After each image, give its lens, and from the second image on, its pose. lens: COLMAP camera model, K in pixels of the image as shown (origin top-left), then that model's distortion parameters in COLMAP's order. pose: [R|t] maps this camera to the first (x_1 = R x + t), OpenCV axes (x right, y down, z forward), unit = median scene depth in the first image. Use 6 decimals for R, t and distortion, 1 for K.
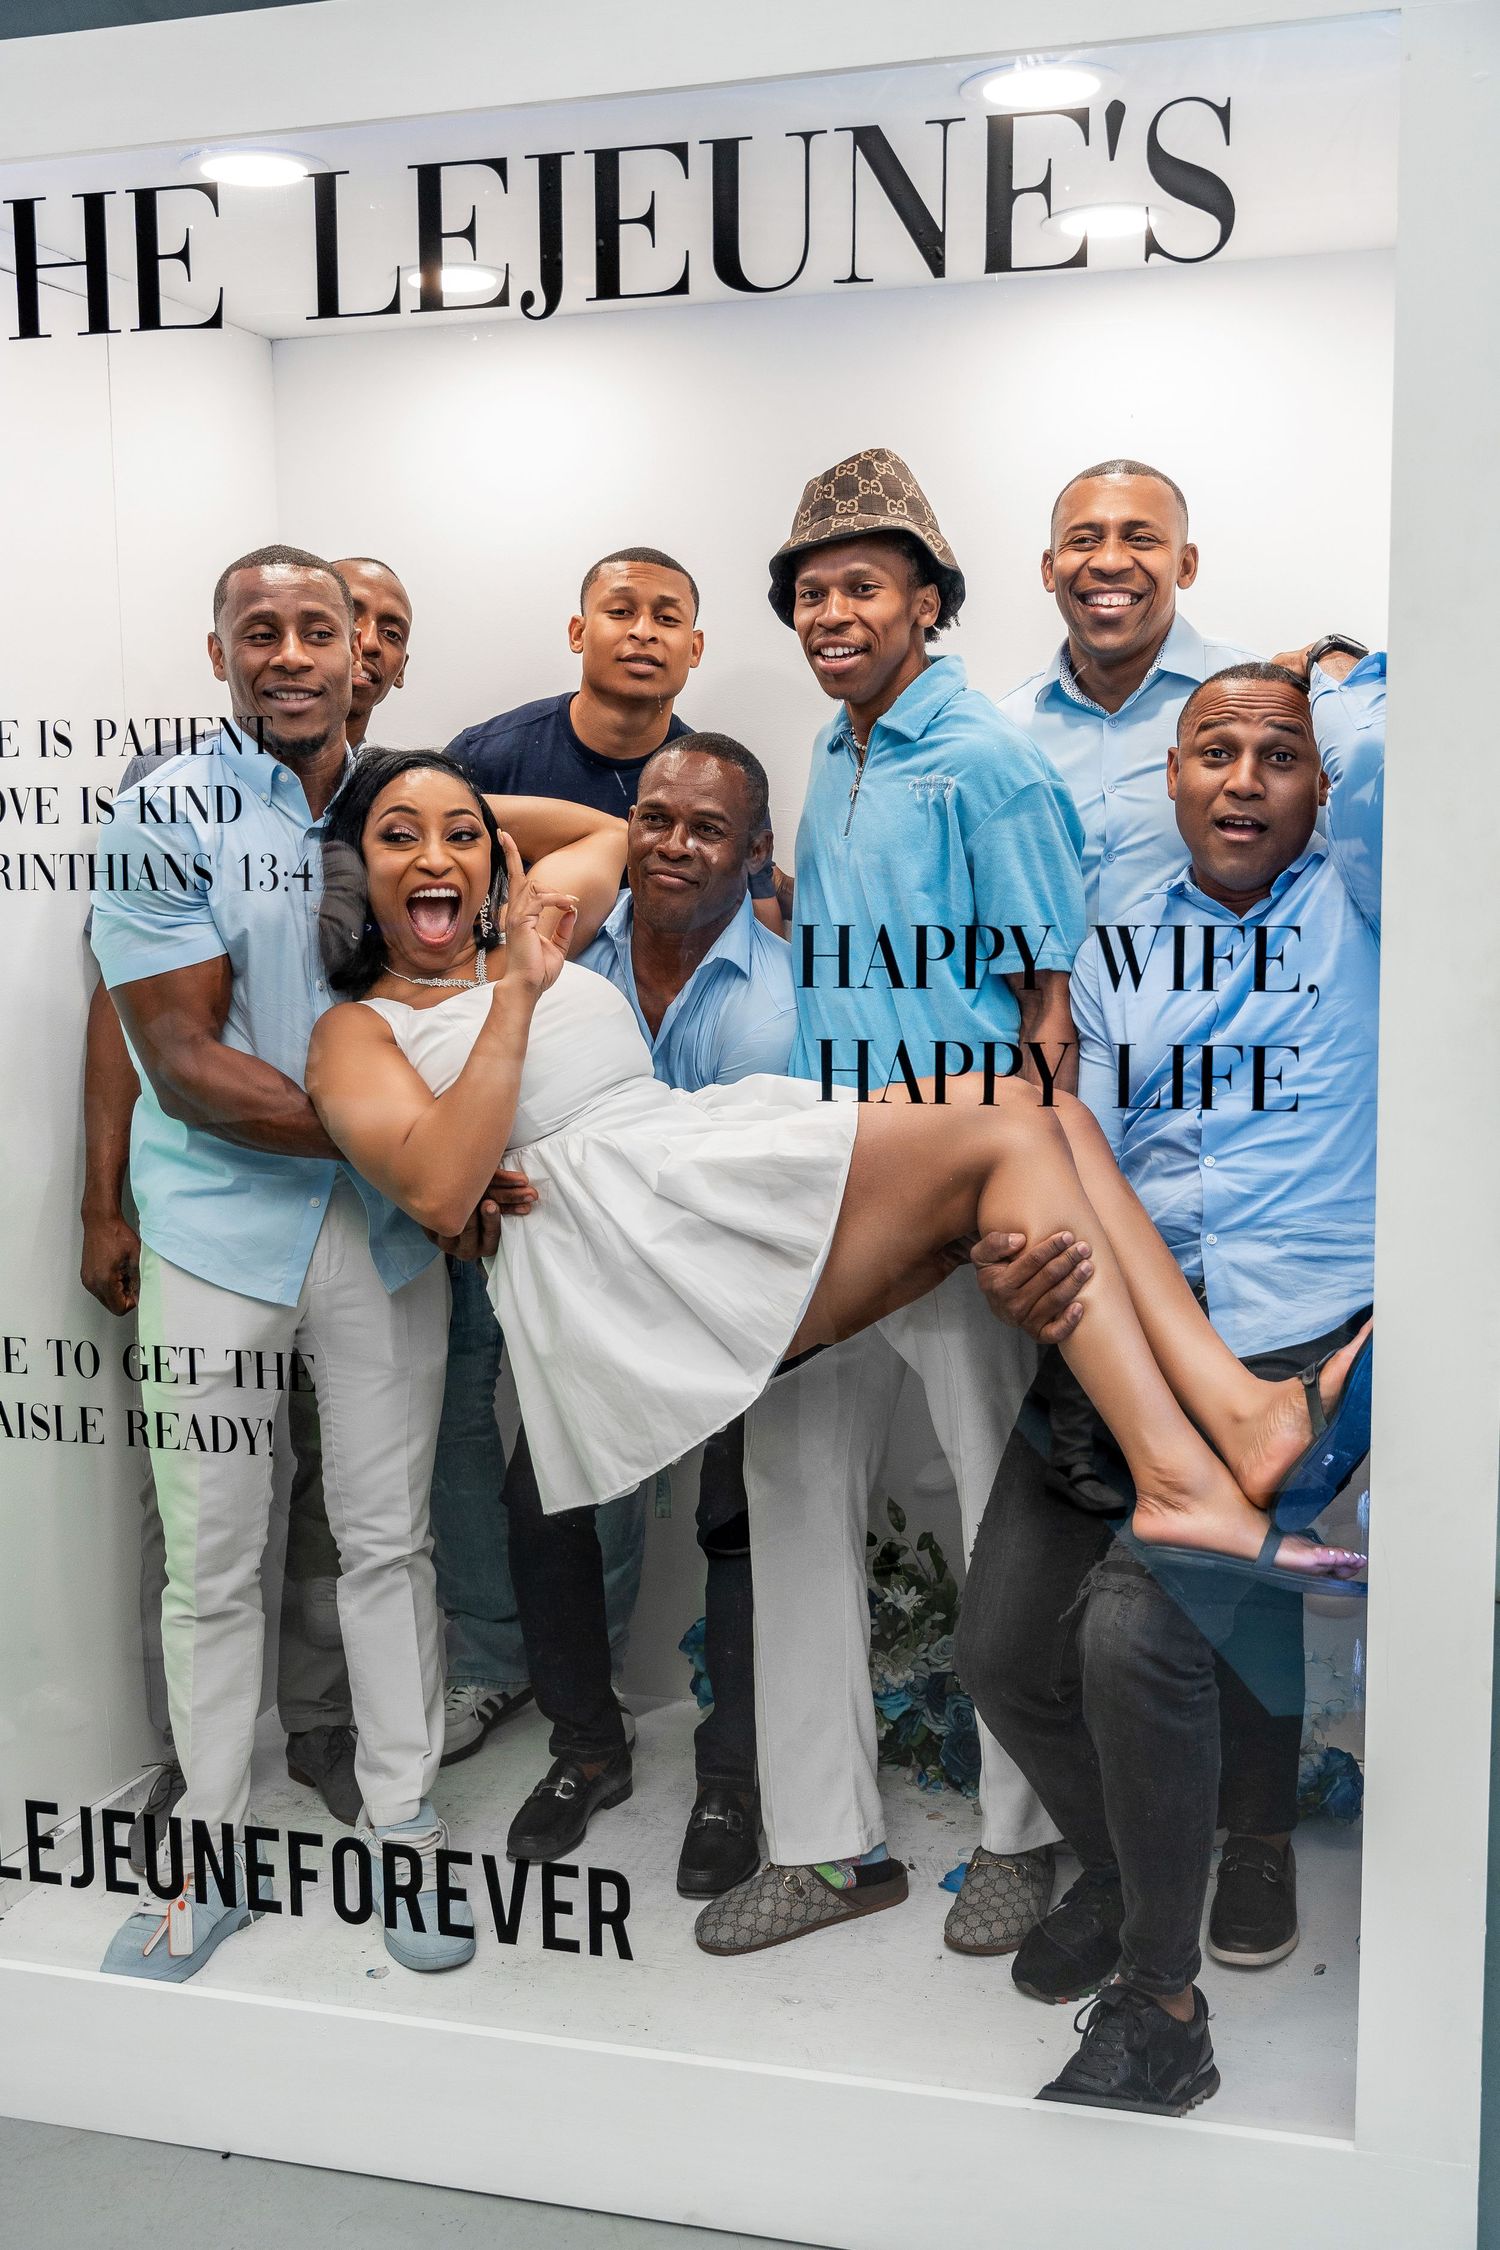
lens RADIAL K [[1990.3, 0, 766.0], [0, 1990.3, 1112.4], [0, 0, 1]] dist [-0.012730, 0.004326]
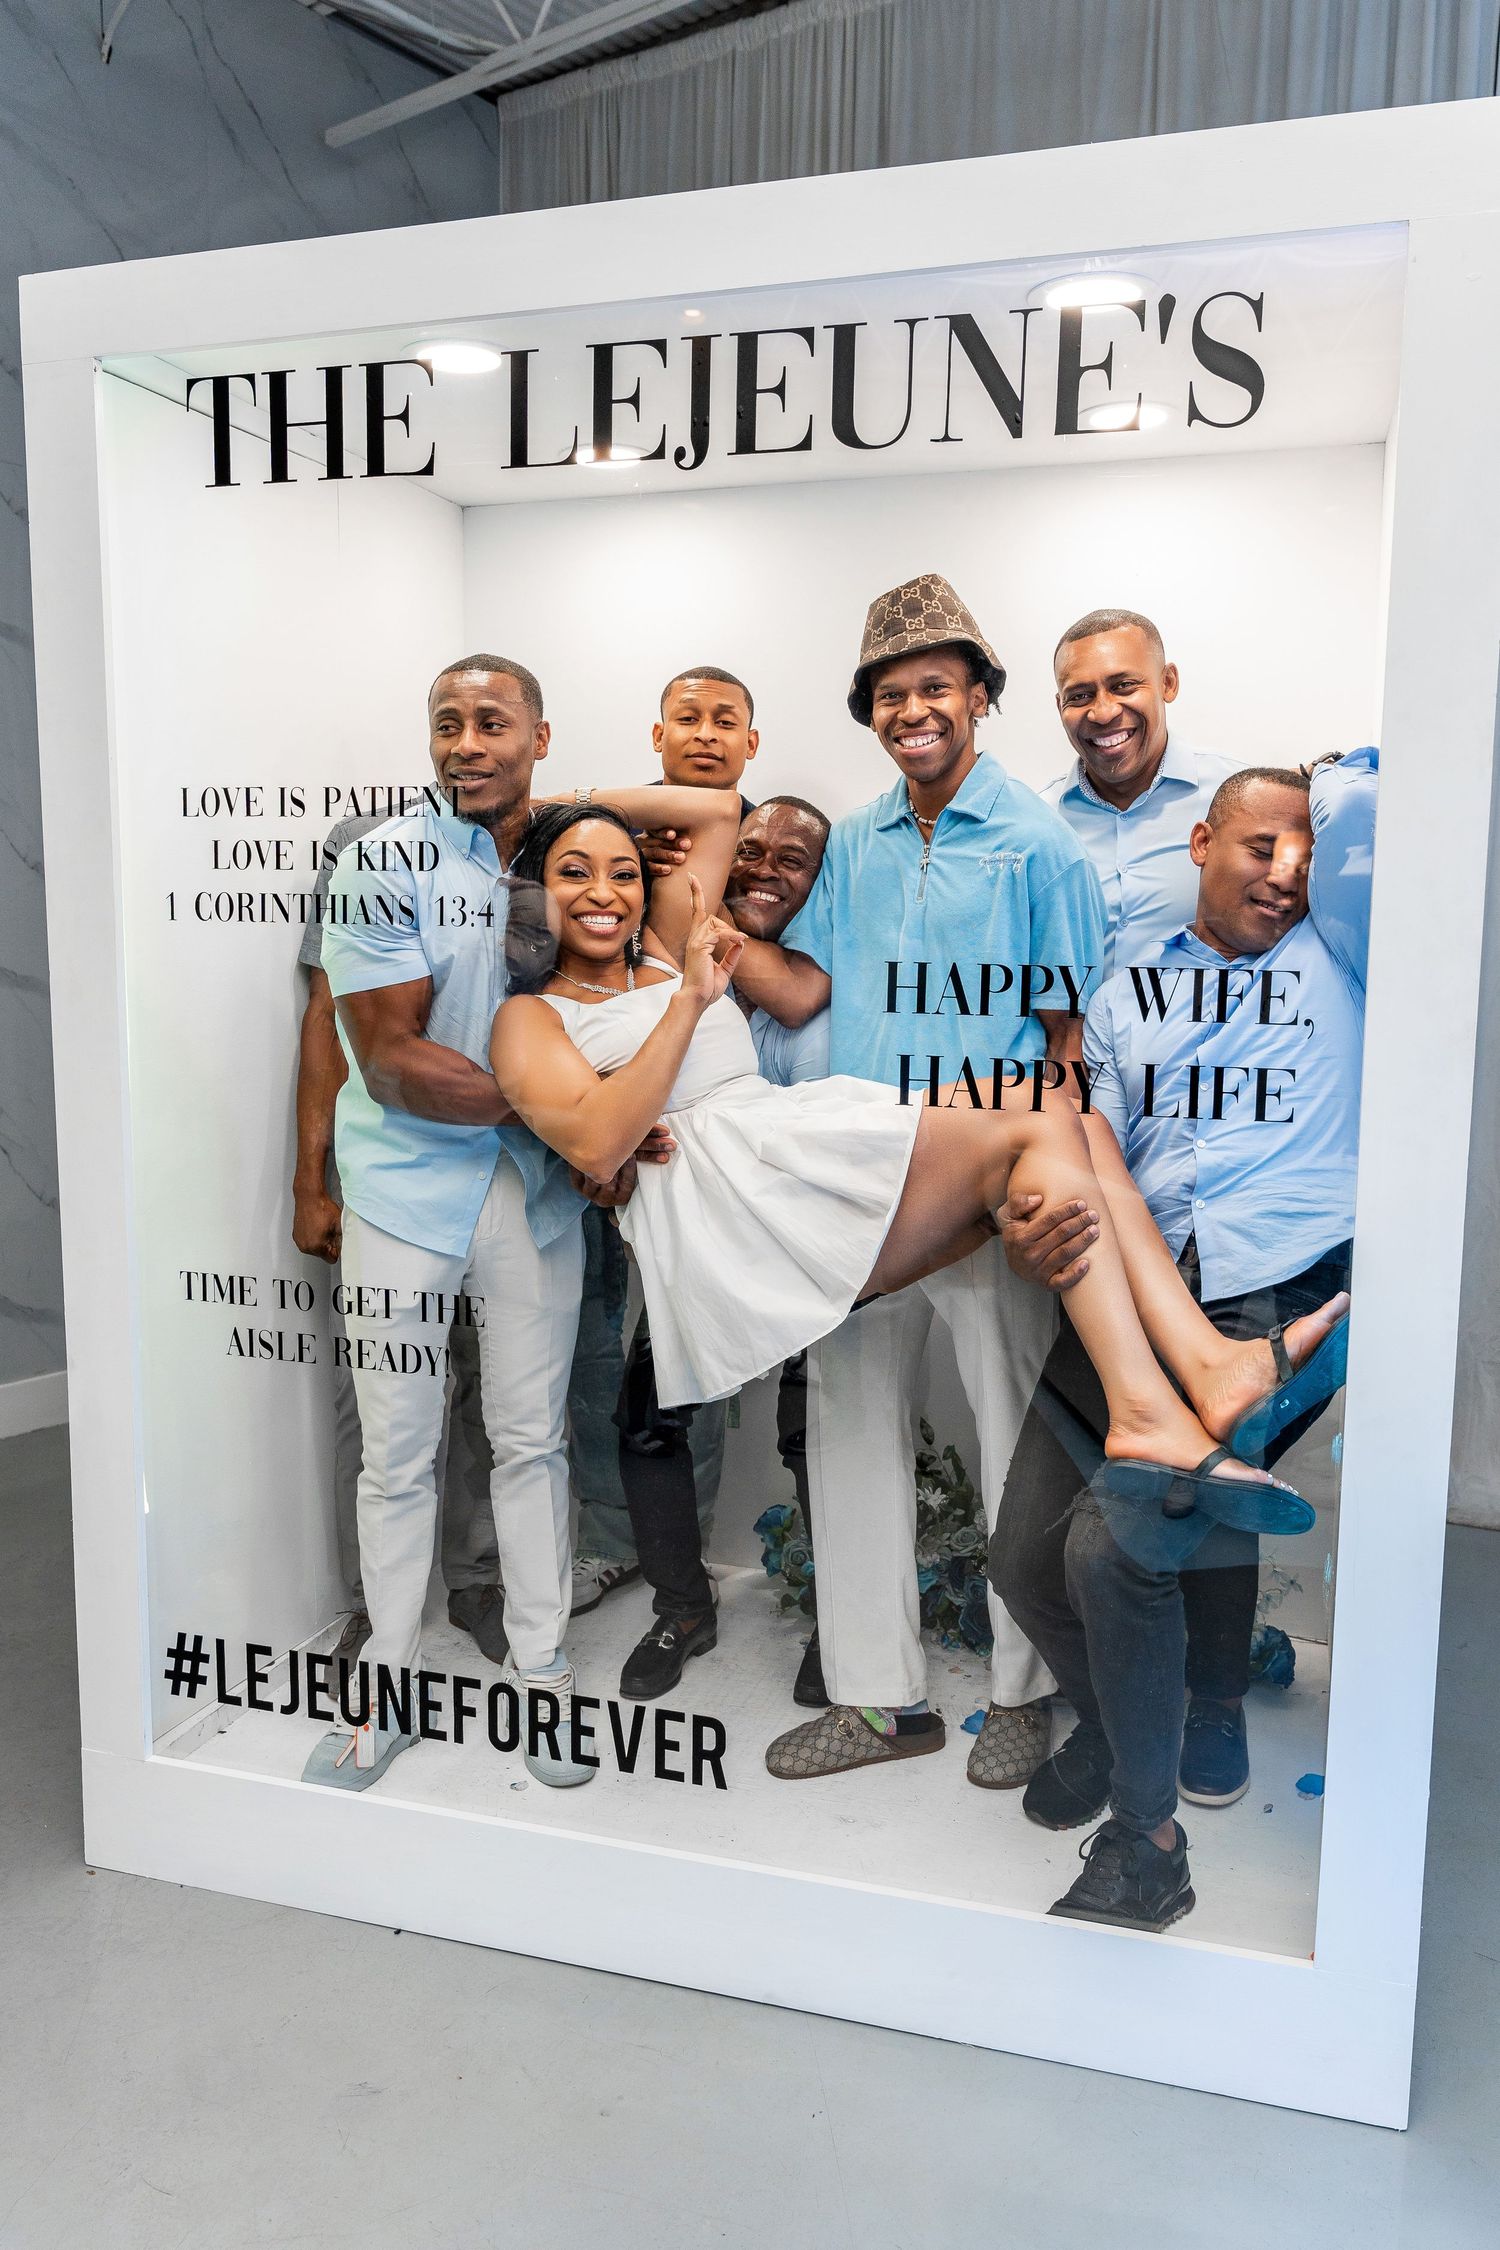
lens RADIAL K [[1437.5, 0, 788.1], [0, 1437.5, 1115.7], [0, 0, 1]] dist [-0.005733, -0.004722]
pose [[0.999635, 0.025393, -0.009182, -0.030717], [-0.025436, 0.999666, -0.004540, 0.006384], [0.009064, 0.004772, 0.999948, 0.095168]]
